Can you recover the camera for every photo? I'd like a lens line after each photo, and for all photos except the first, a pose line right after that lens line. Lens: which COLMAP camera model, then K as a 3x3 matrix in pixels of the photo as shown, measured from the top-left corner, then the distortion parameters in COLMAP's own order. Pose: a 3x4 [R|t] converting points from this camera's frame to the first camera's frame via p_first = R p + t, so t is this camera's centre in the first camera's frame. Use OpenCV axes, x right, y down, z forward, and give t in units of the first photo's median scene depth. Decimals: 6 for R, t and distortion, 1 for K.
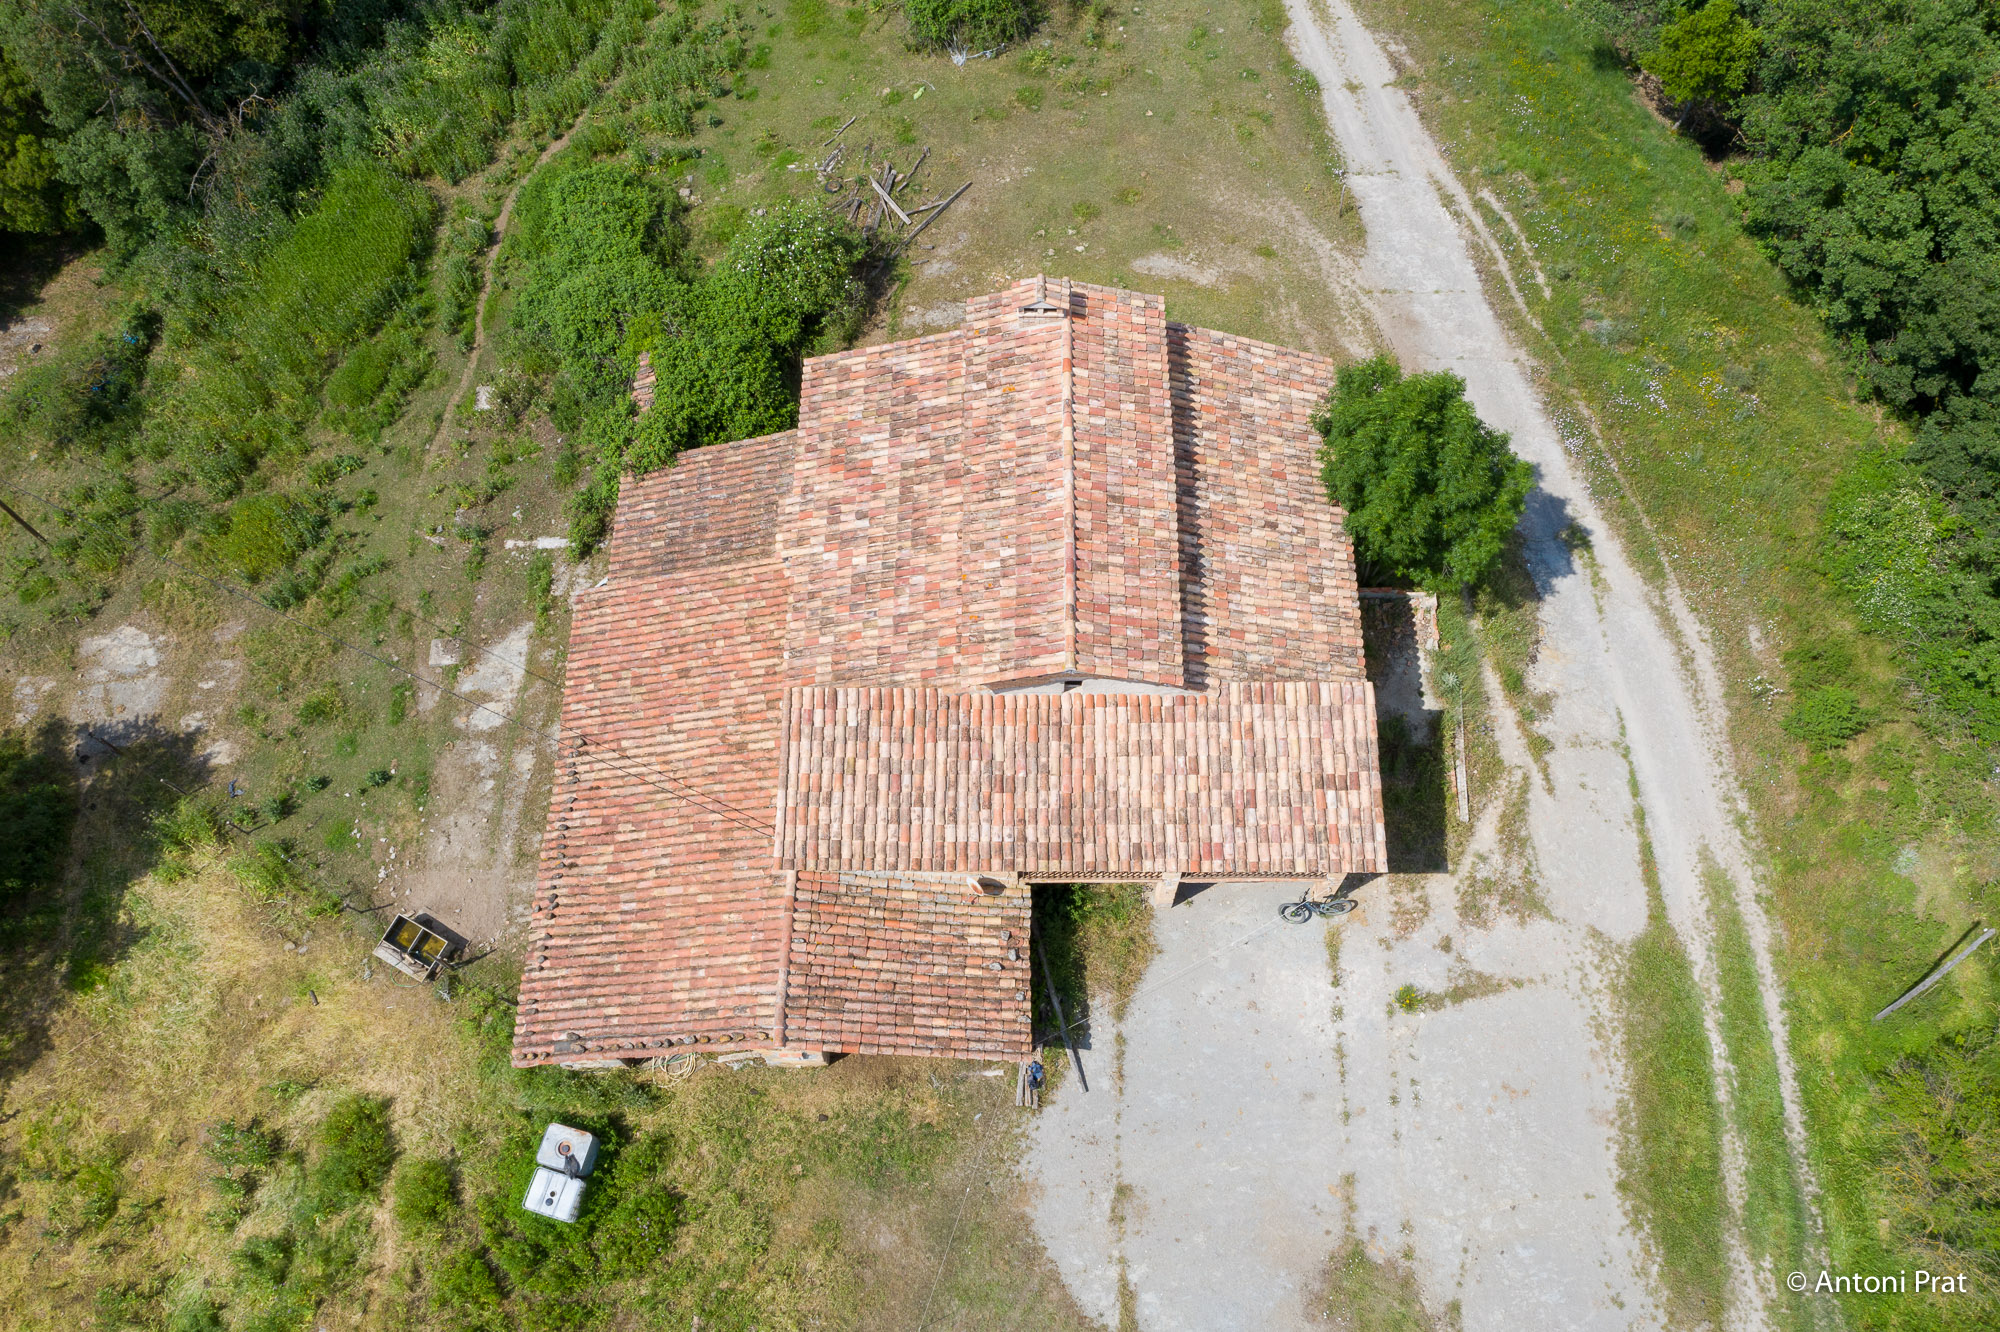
lens RADIAL K [[1576.5, 0, 982.3], [0, 1576.5, 679.6], [0, 0, 1]] dist [-0.023777, 0.011457]
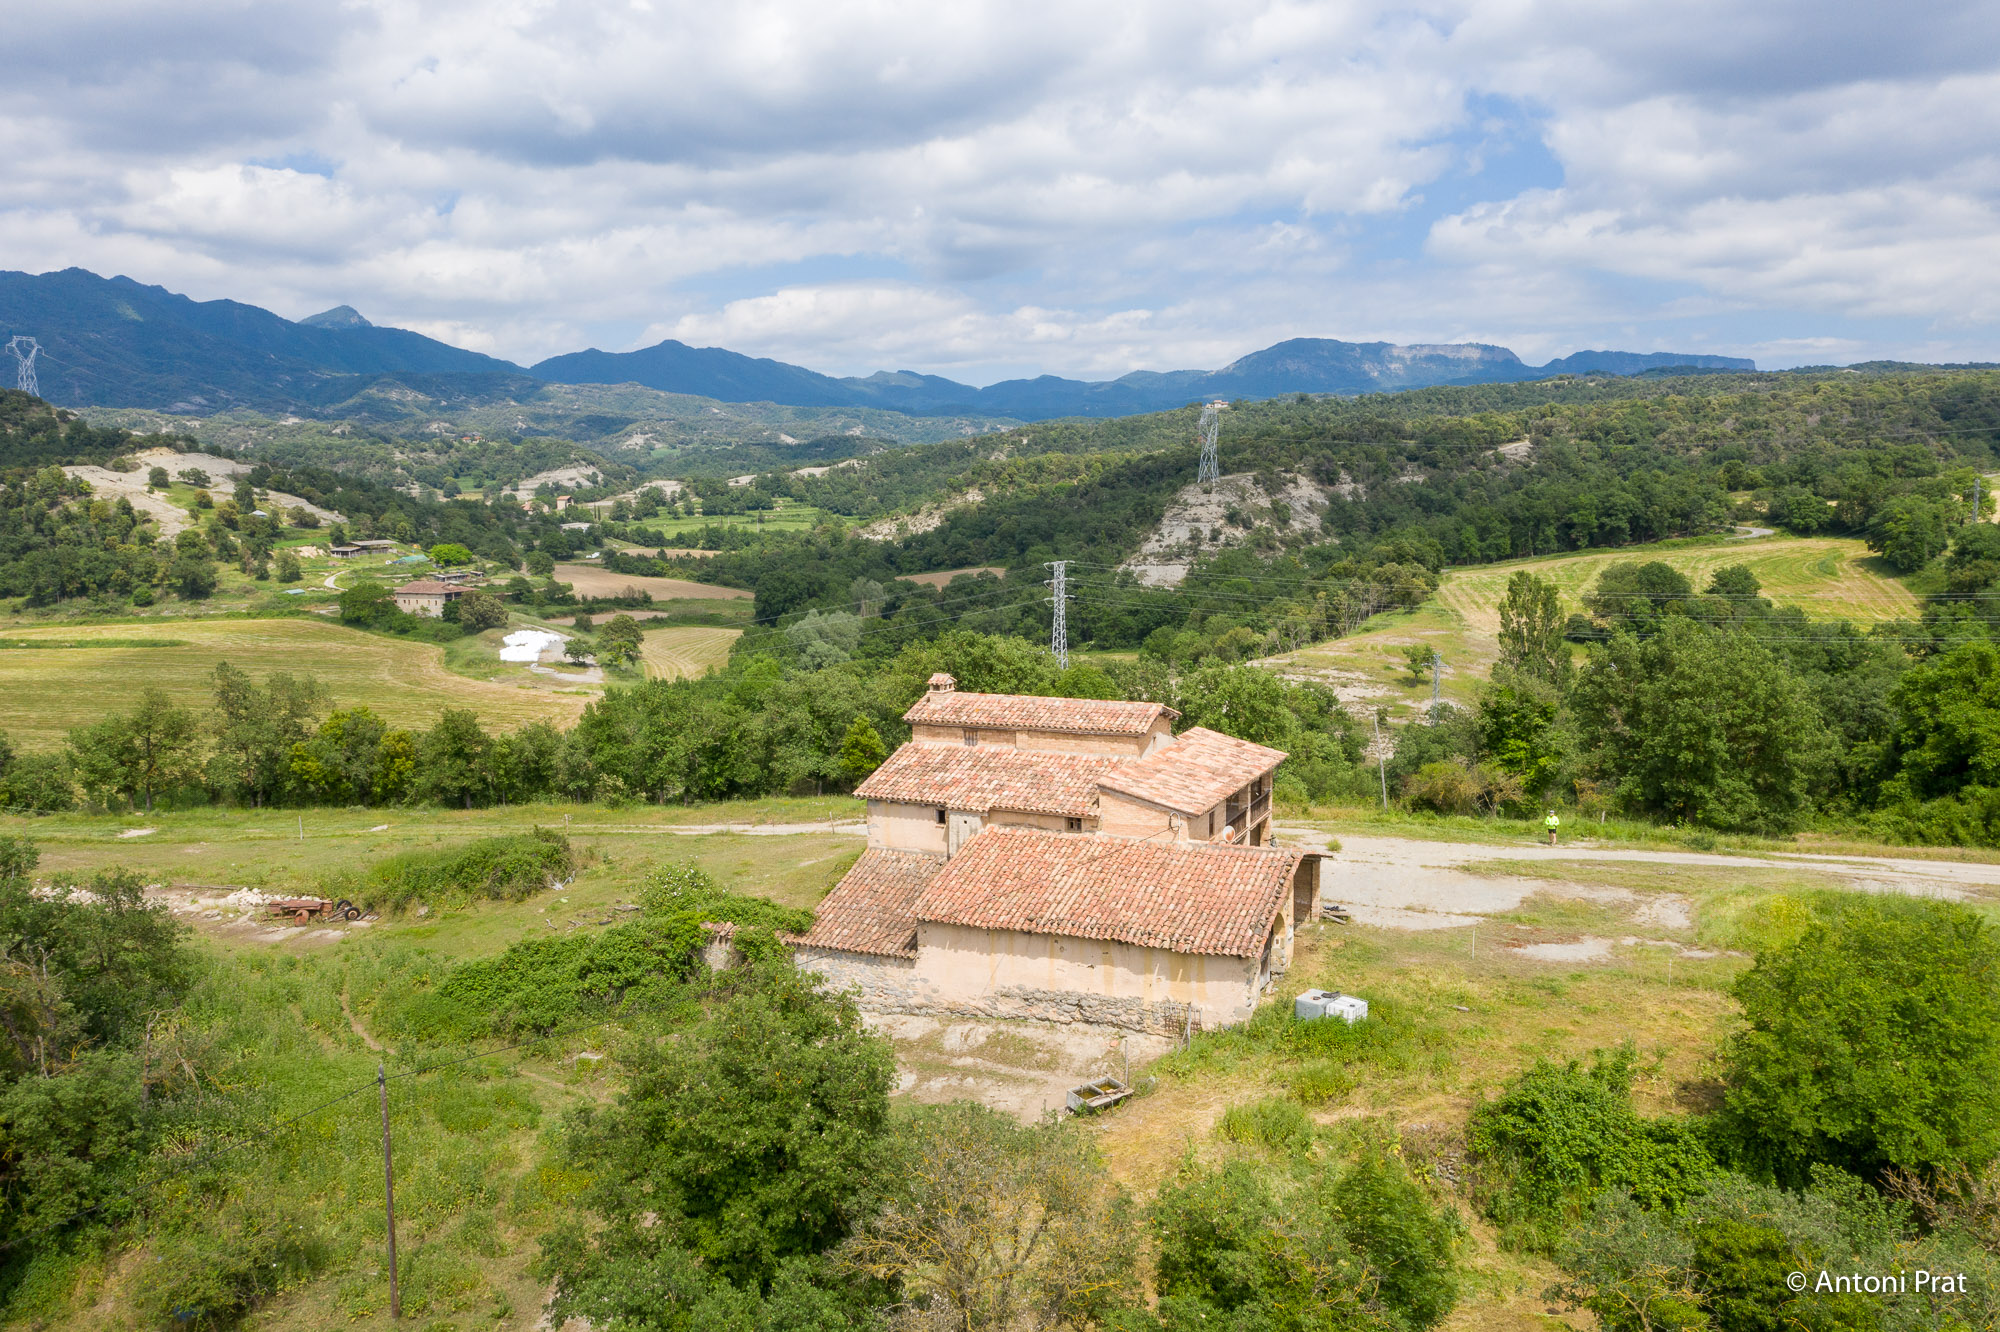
lens RADIAL K [[1576.5, 0, 989.4], [0, 1576.5, 676.8], [0, 0, 1]] dist [-0.023777, 0.011457]
pose [[0.397373, -0.093927, 0.912838, -1.371665], [0.827165, 0.467402, -0.311984, 0.310154], [-0.397359, 0.879041, 0.263425, 0.437708]]
